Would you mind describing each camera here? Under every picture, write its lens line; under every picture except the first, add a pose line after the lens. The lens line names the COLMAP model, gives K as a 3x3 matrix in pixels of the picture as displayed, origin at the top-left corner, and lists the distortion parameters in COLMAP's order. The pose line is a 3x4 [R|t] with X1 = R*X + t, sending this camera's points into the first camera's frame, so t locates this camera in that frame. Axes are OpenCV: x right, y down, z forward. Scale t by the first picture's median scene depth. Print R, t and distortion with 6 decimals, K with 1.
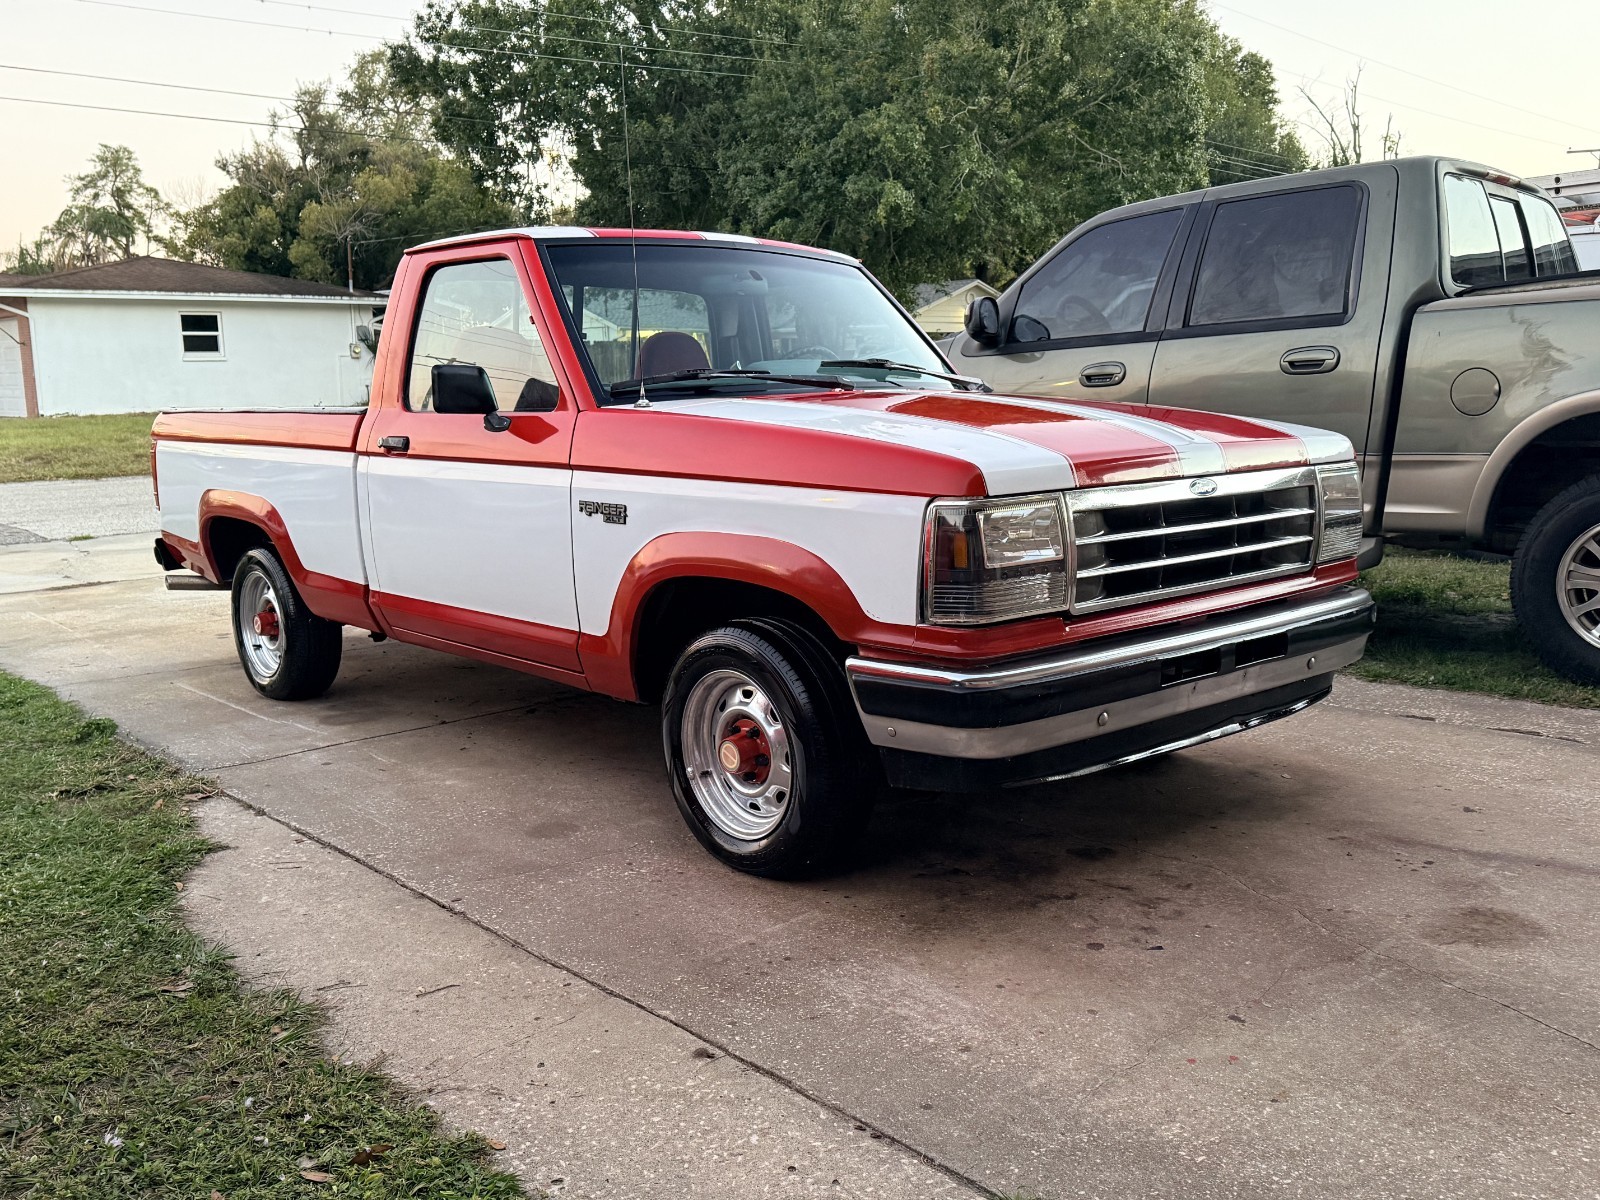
lens RADIAL K [[1387.6, 0, 800.4], [0, 1387.6, 608.2], [0, 0, 1]] dist [0.127443, -0.228248]
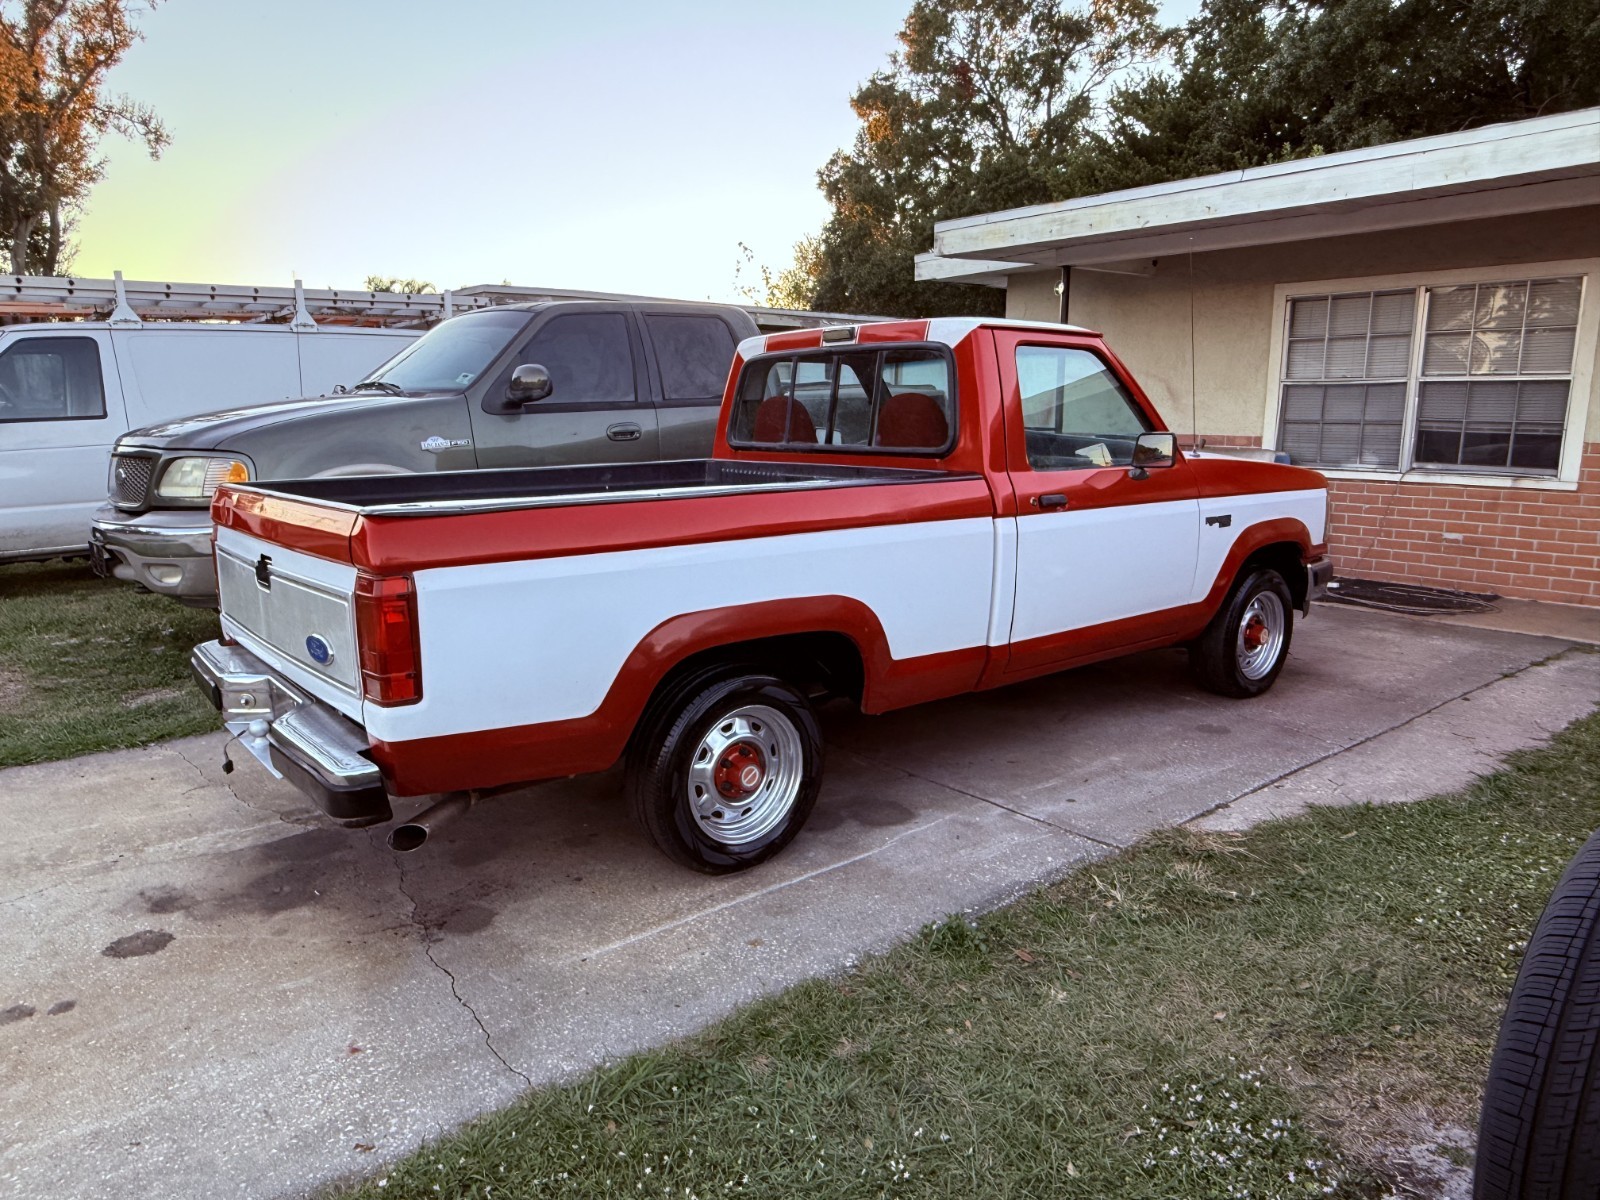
lens RADIAL K [[1063.1, 0, 777.8], [0, 1063.1, 611.6], [0, 0, 1]] dist [-0.005022, 0.002733]
pose [[0.062217, -0.168940, 0.983661, -1.048463], [0.159433, 0.974596, 0.157299, -0.180843], [-0.985246, 0.147042, 0.087571, 1.049347]]
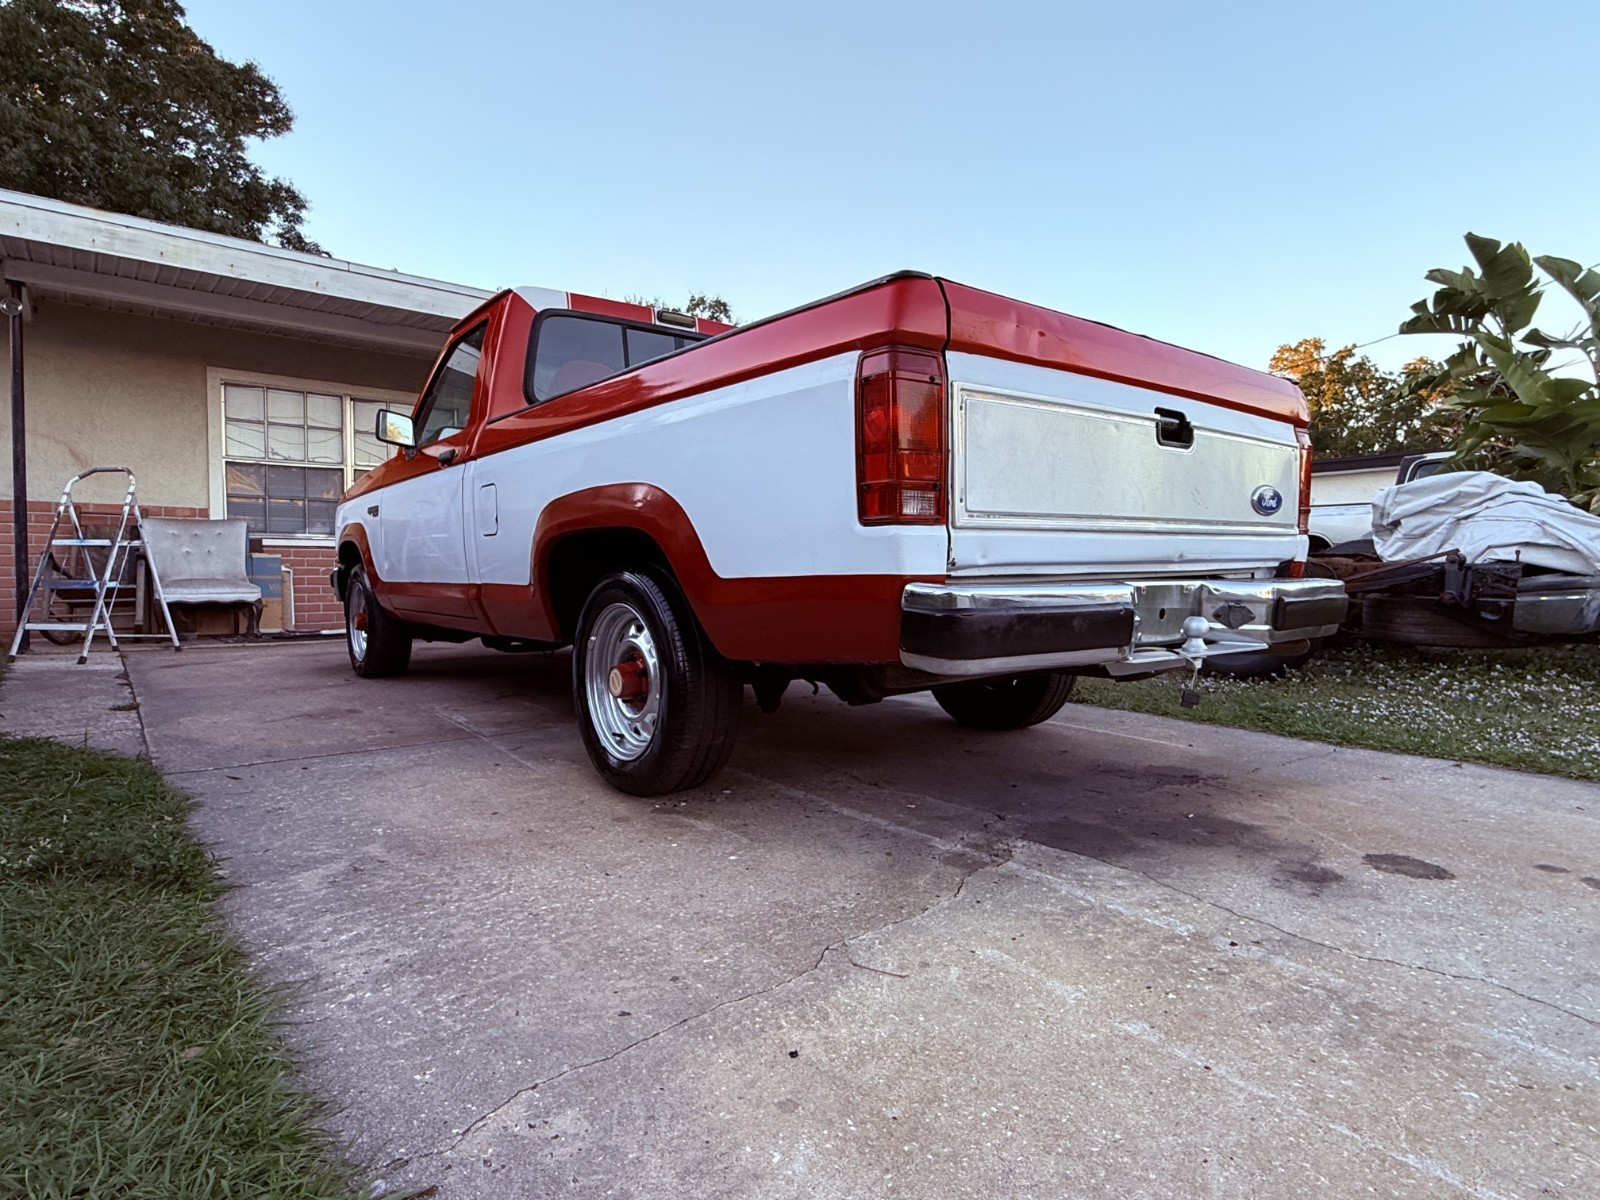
lens RADIAL K [[864.9, 0, 806.4], [0, 864.9, 601.2], [0, 0, 1]] dist [-0.004166, 0.003693]
pose [[-0.998335, 0.018489, 0.054642, -0.666564], [0.028709, 0.980852, 0.192625, -0.169064], [-0.050034, 0.193873, -0.979750, 1.442594]]
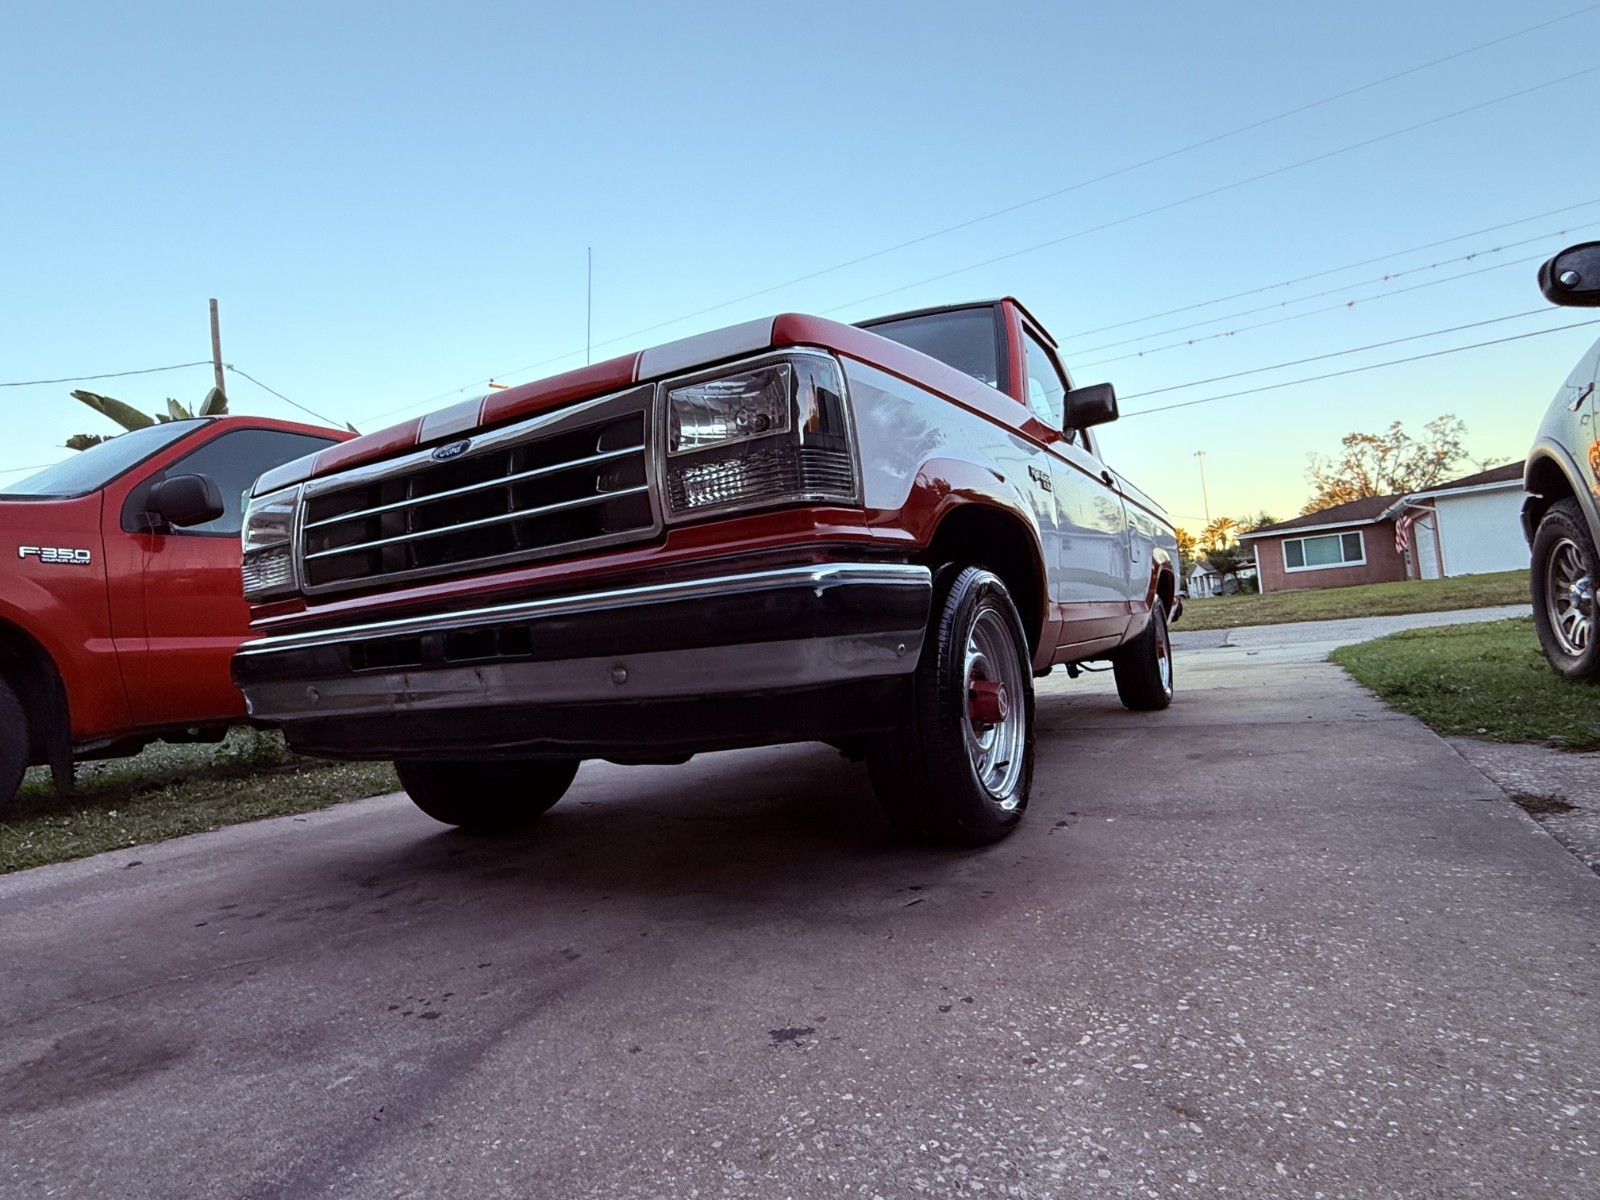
lens RADIAL K [[864.9, 0, 796.5], [0, 864.9, 600.7], [0, 0, 1]] dist [-0.004166, 0.003693]
pose [[0.308503, -0.060187, -0.949317, 0.576710], [-0.064432, 0.994382, -0.083983, 0.024309], [0.949039, 0.087076, 0.302892, 0.709715]]
